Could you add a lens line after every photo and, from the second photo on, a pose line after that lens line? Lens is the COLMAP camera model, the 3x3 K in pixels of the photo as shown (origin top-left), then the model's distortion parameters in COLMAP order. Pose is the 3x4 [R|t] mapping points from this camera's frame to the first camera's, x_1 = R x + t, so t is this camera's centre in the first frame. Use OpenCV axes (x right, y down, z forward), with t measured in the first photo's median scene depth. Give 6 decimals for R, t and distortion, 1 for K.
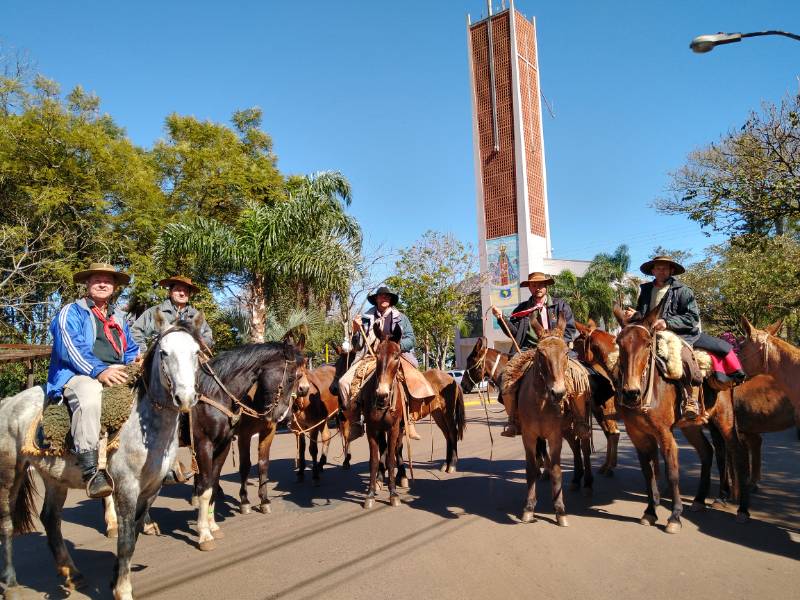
lens RADIAL K [[634.7, 0, 398.6], [0, 634.7, 304.3], [0, 0, 1]] dist [0.046888, -0.041108]
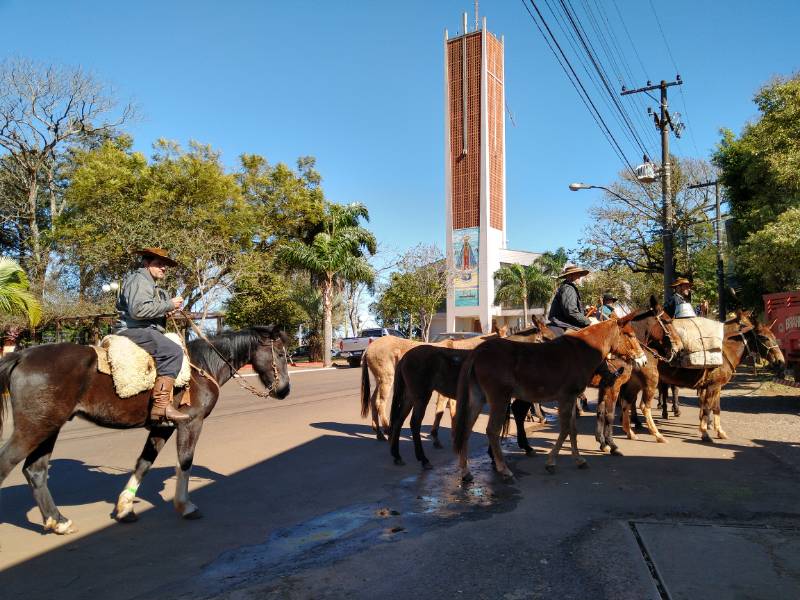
lens RADIAL K [[634.7, 0, 401.1], [0, 634.7, 308.1], [0, 0, 1]] dist [0.046888, -0.041108]
pose [[0.996430, 0.041978, 0.073245, -0.035556], [-0.045711, 0.997700, 0.050062, -0.012556], [-0.070975, -0.053231, 0.996057, -0.163043]]
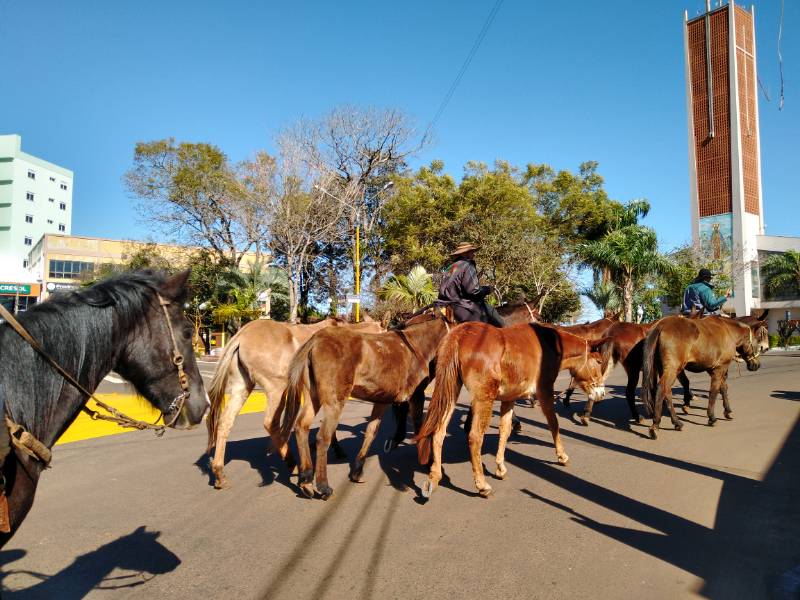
lens RADIAL K [[634.7, 0, 393.5], [0, 634.7, 300.2], [0, 0, 1]] dist [0.046888, -0.041108]
pose [[0.969268, 0.016048, -0.245485, -0.102493], [-0.003893, 0.998746, 0.049919, -0.012425], [0.245978, -0.047429, 0.968114, -0.219009]]
